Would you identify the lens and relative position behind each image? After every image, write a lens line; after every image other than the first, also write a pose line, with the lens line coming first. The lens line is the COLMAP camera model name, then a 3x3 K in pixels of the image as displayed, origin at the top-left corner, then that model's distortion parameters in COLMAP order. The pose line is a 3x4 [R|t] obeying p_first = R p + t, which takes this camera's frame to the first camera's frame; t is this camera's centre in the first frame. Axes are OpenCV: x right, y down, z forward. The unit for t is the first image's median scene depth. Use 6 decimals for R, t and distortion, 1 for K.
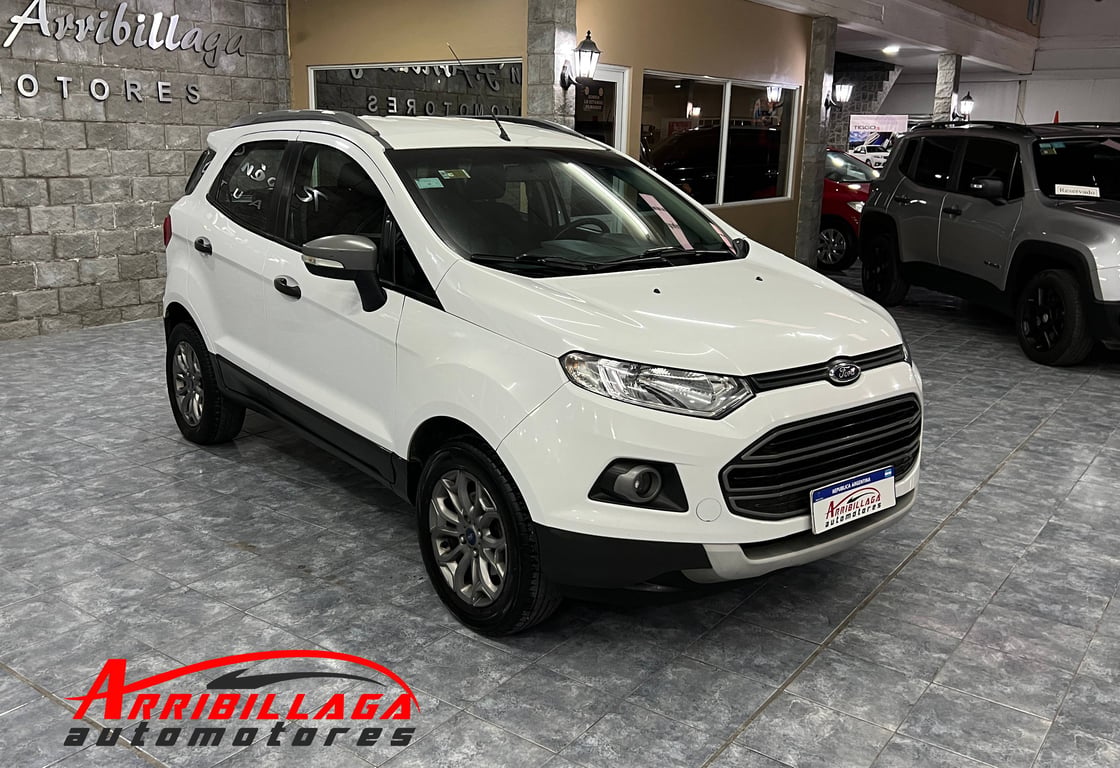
lens RADIAL K [[1000.6, 0, 539.2], [0, 1000.6, 386.0], [0, 0, 1]] dist [0.018368, -0.002256]
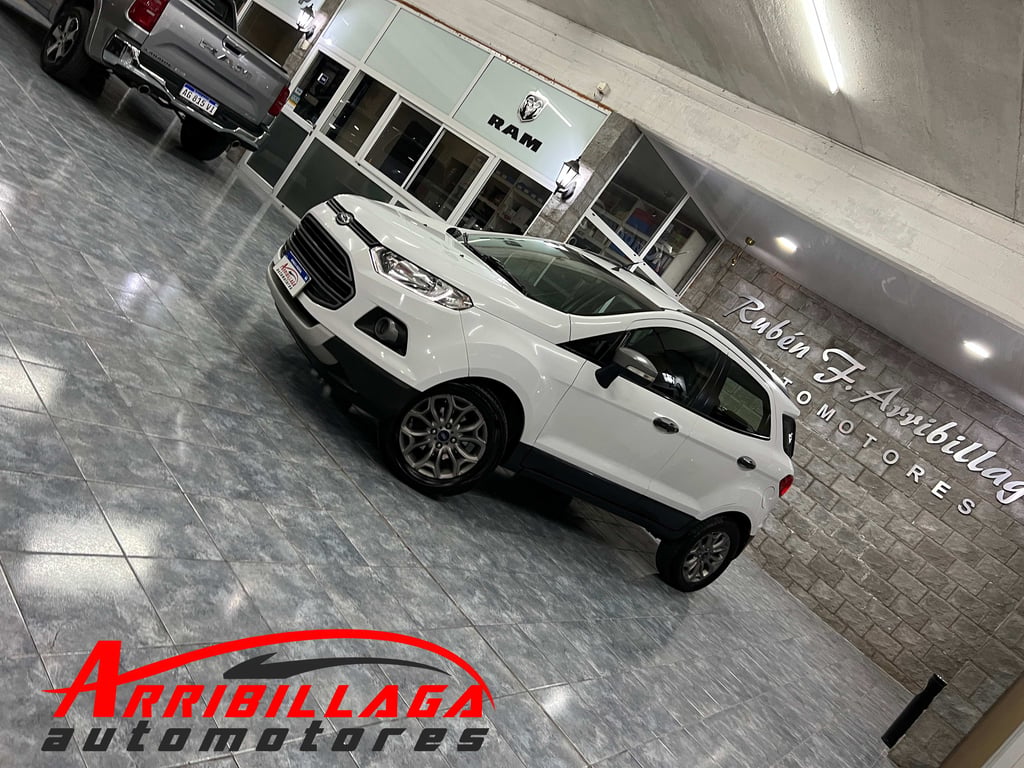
lens RADIAL K [[772.9, 0, 512.0], [0, 772.9, 384.0], [0, 0, 1]] dist [0.008720, -0.001207]
pose [[-0.017201, 0.140308, -0.989958, 0.873661], [-0.761597, 0.639668, 0.103894, -0.100642], [0.647822, 0.755737, 0.095855, 0.678168]]
